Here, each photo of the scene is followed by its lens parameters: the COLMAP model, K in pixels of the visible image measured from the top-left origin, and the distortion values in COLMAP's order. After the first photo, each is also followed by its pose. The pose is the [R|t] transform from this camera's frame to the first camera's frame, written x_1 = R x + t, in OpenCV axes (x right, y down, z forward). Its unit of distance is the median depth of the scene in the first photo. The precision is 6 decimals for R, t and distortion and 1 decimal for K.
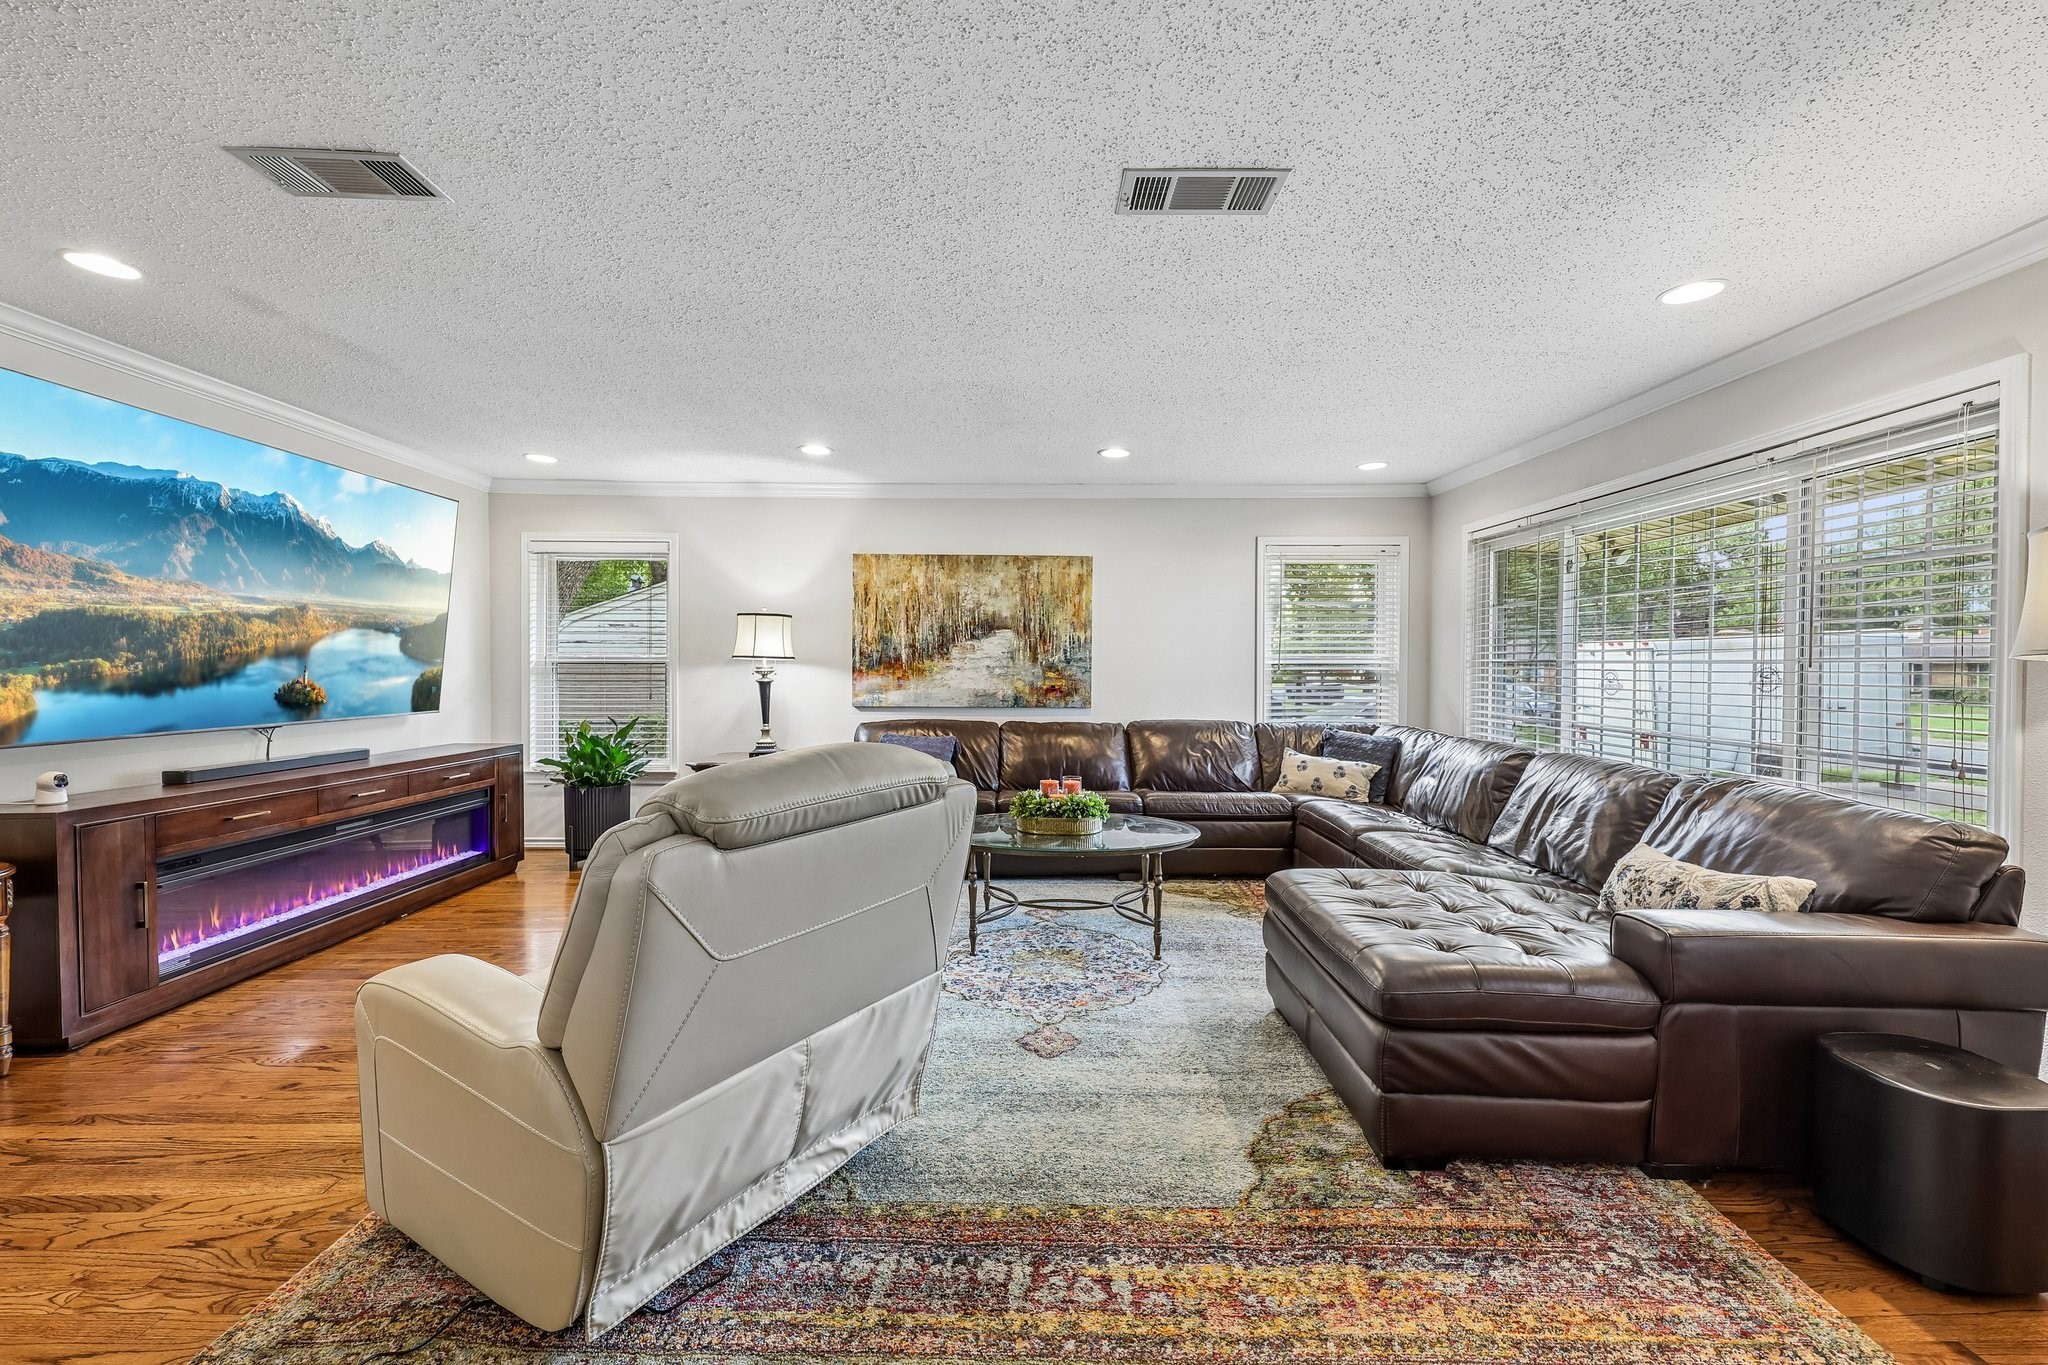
lens RADIAL K [[840.5, 0, 1018.7], [0, 840.5, 662.6], [0, 0, 1]] dist [0.009070, -0.002105]
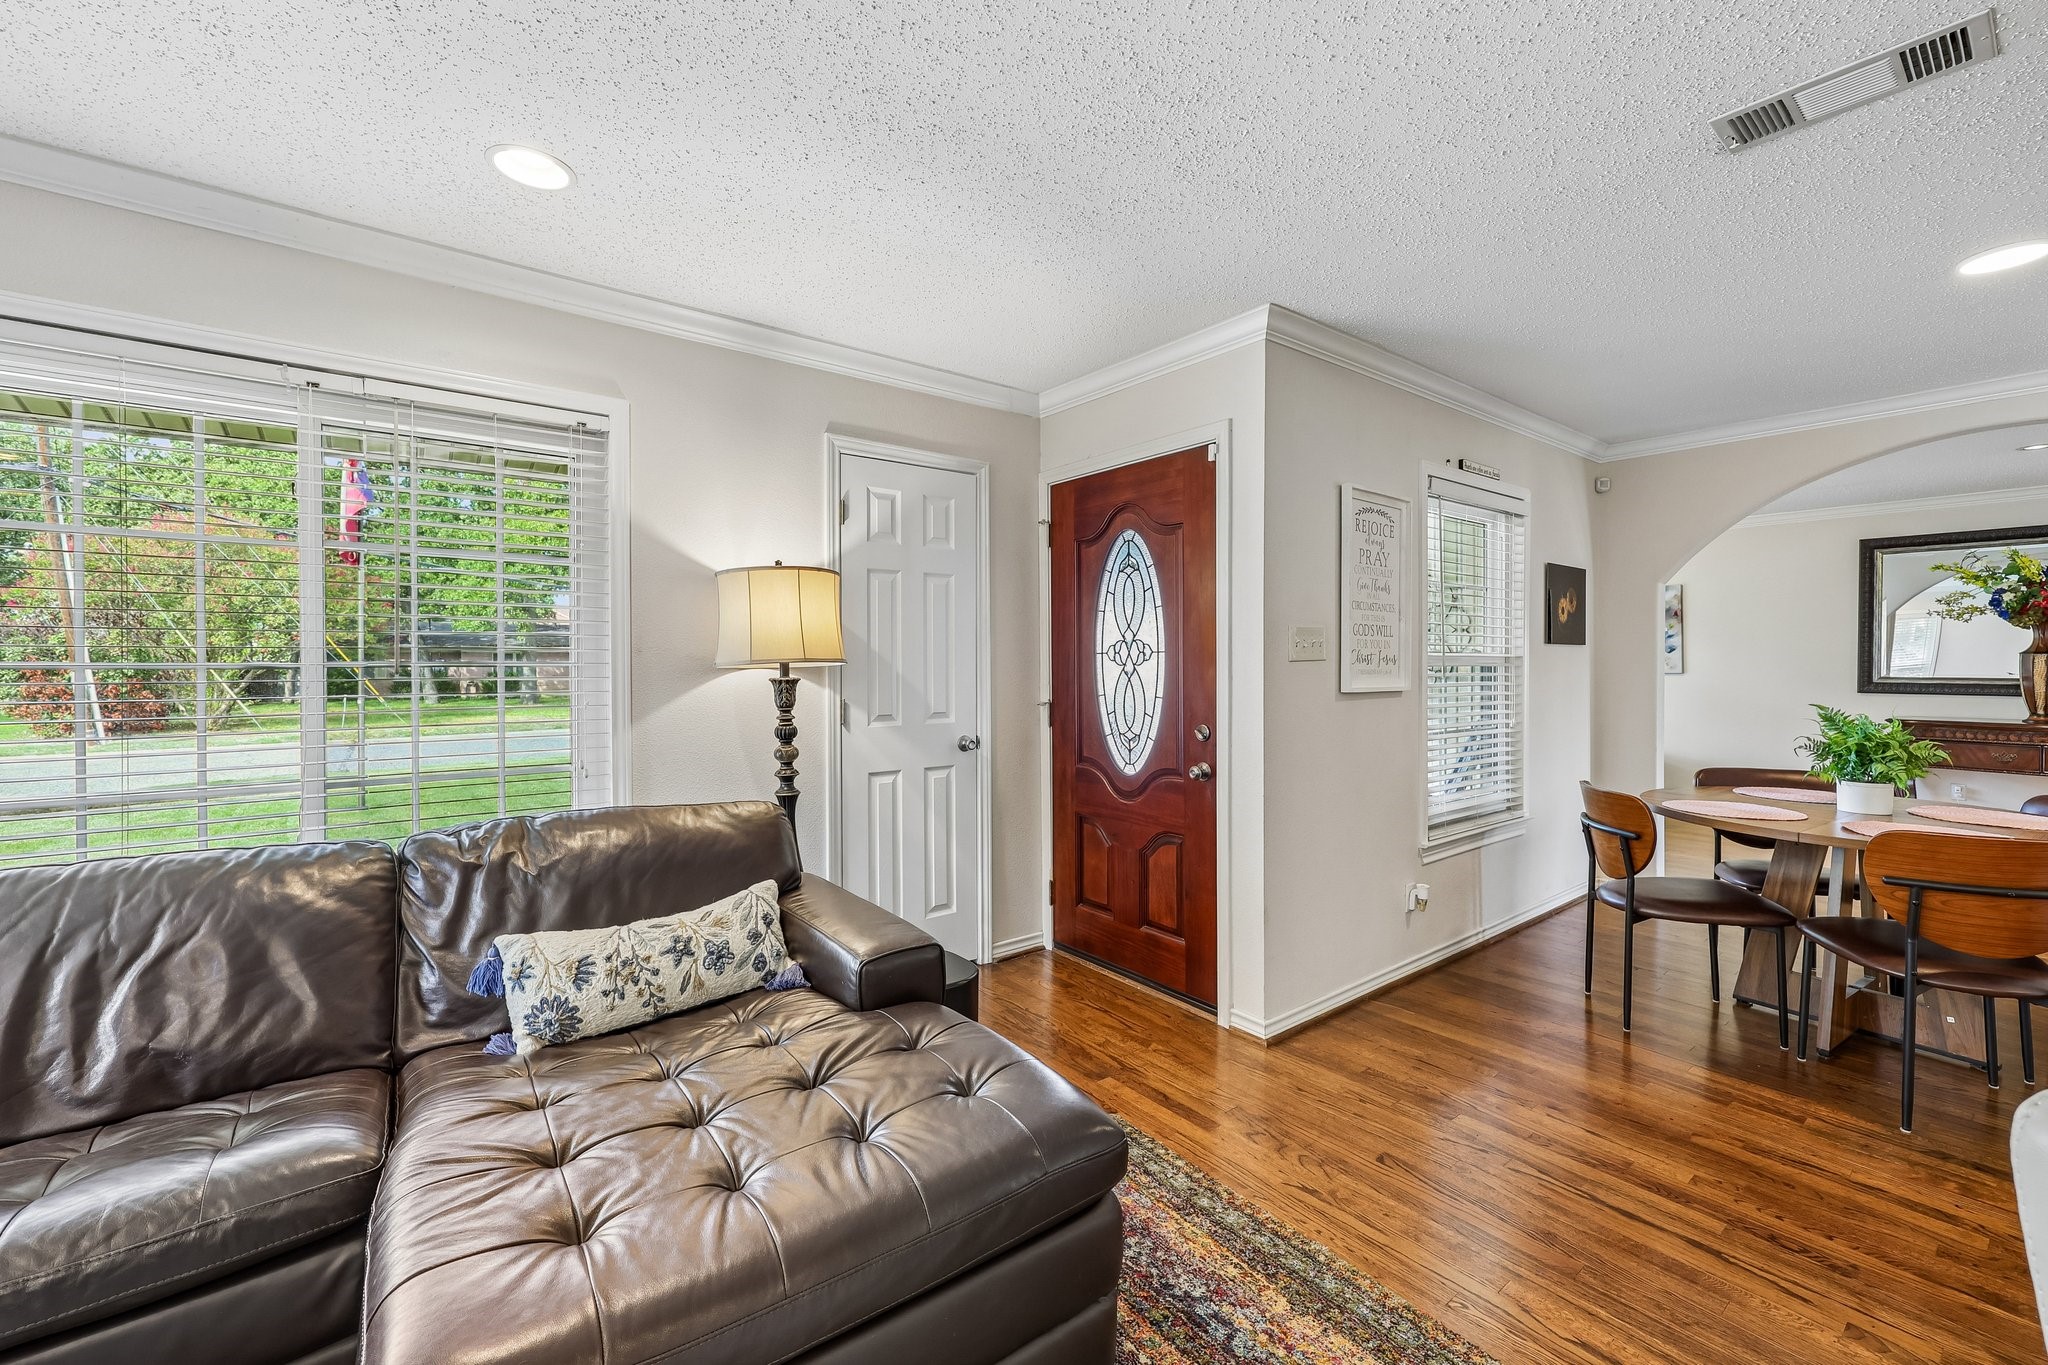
lens RADIAL K [[840.5, 0, 1028.3], [0, 840.5, 663.1], [0, 0, 1]] dist [0.009070, -0.002105]
pose [[-0.612781, -0.002303, 0.790249, -0.026390], [-0.001359, 0.999997, 0.001860, -0.003290], [-0.790252, 0.000066, -0.612782, 0.530207]]
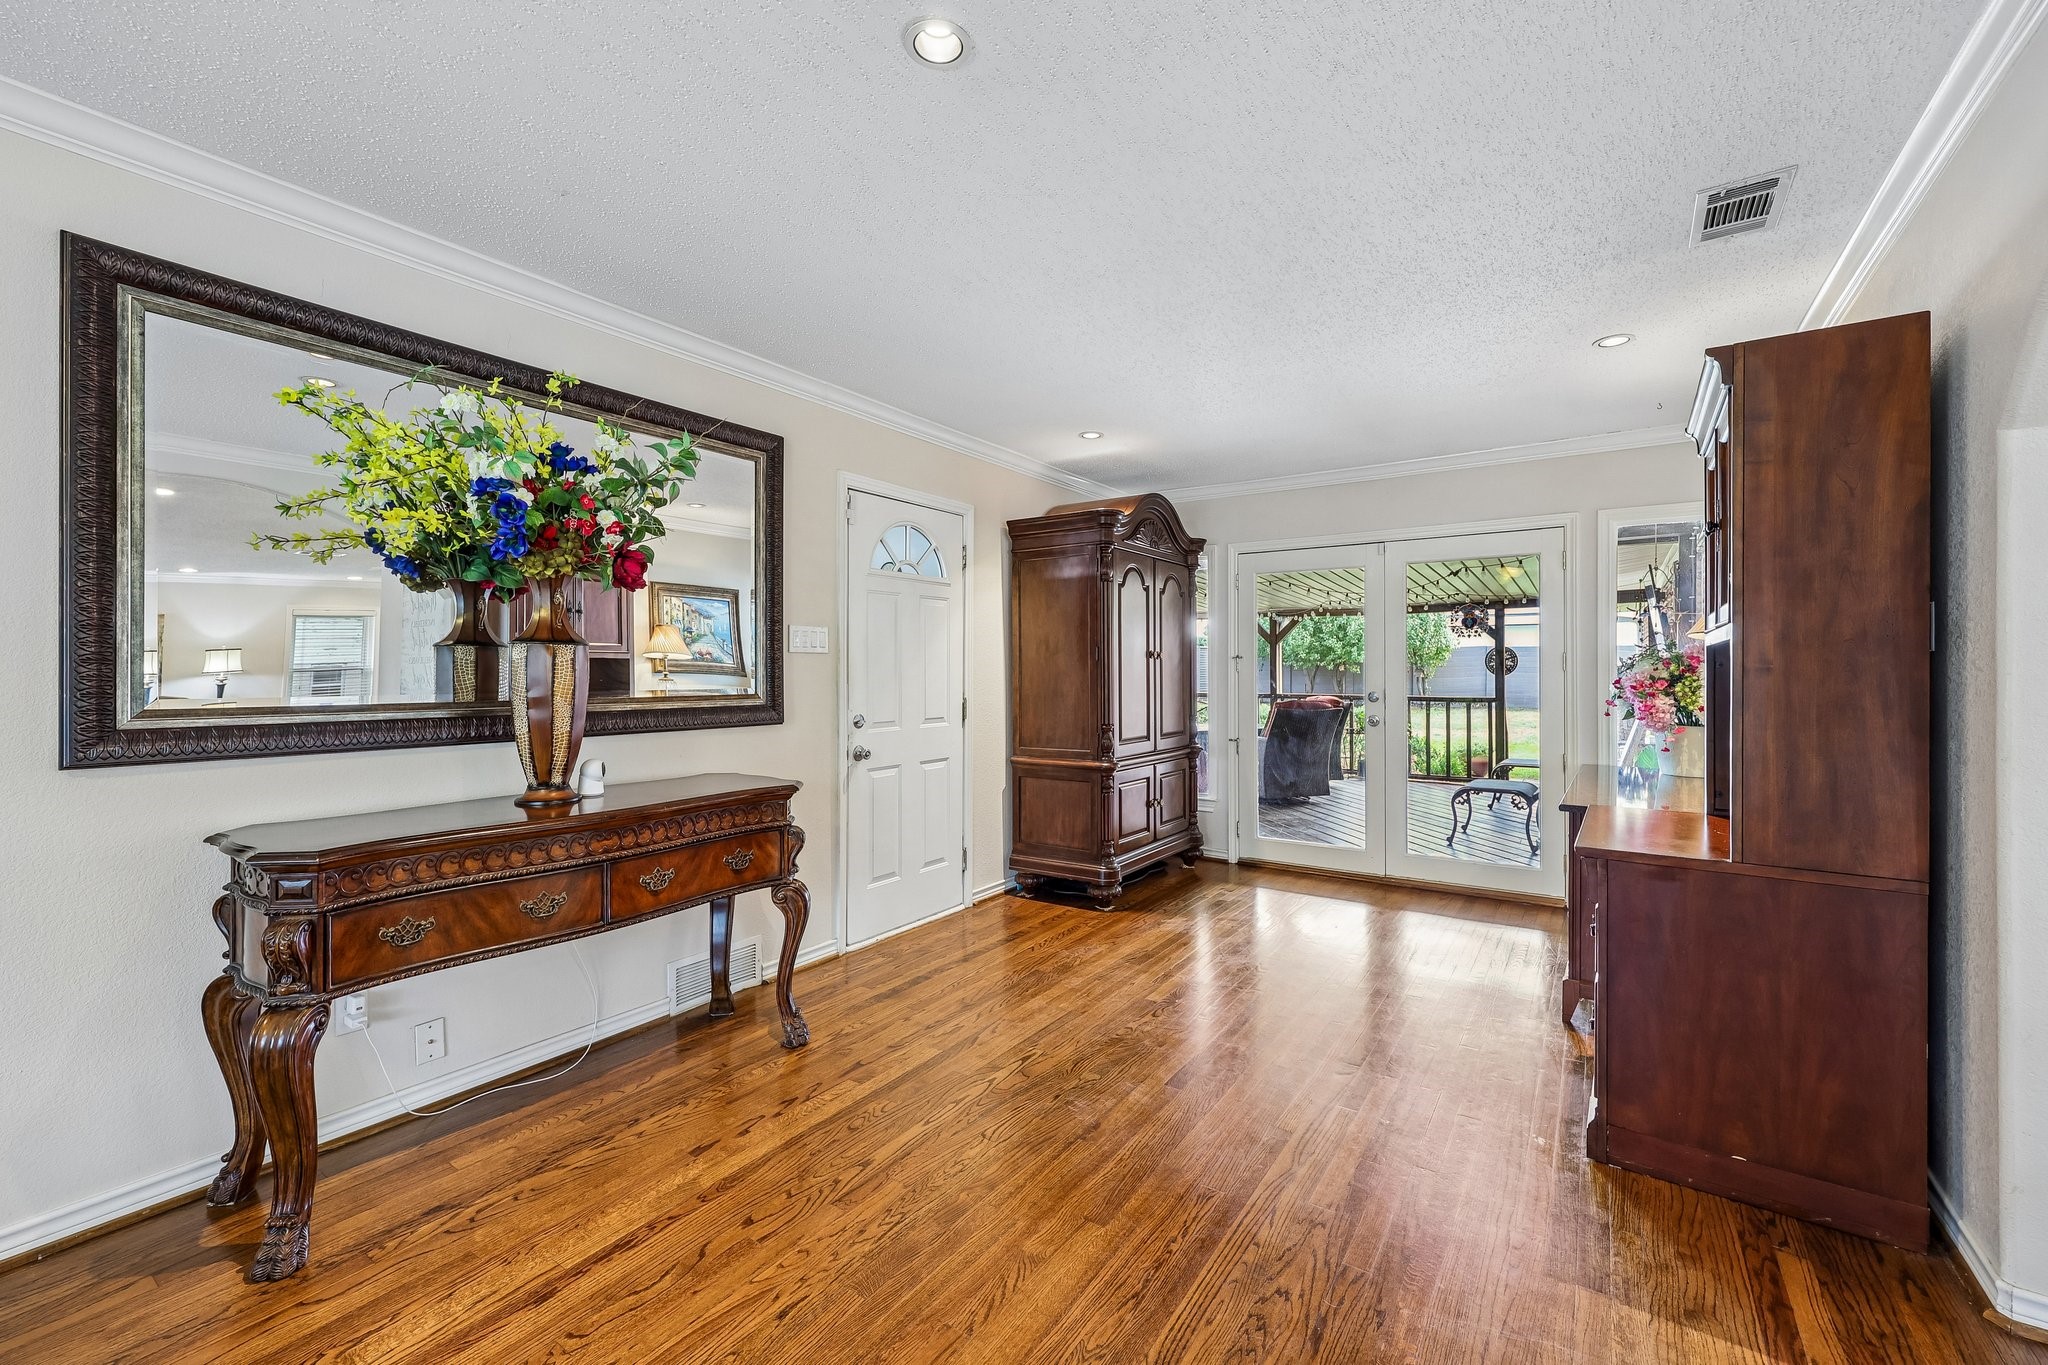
lens RADIAL K [[840.5, 0, 1032.5], [0, 840.5, 673.6], [0, 0, 1]] dist [0.009070, -0.002105]
pose [[-0.577995, 0.001159, -0.816039, 0.234683], [0.002308, 0.999997, -0.000214, 0.001422], [0.816037, -0.002007, -0.577996, -0.539576]]
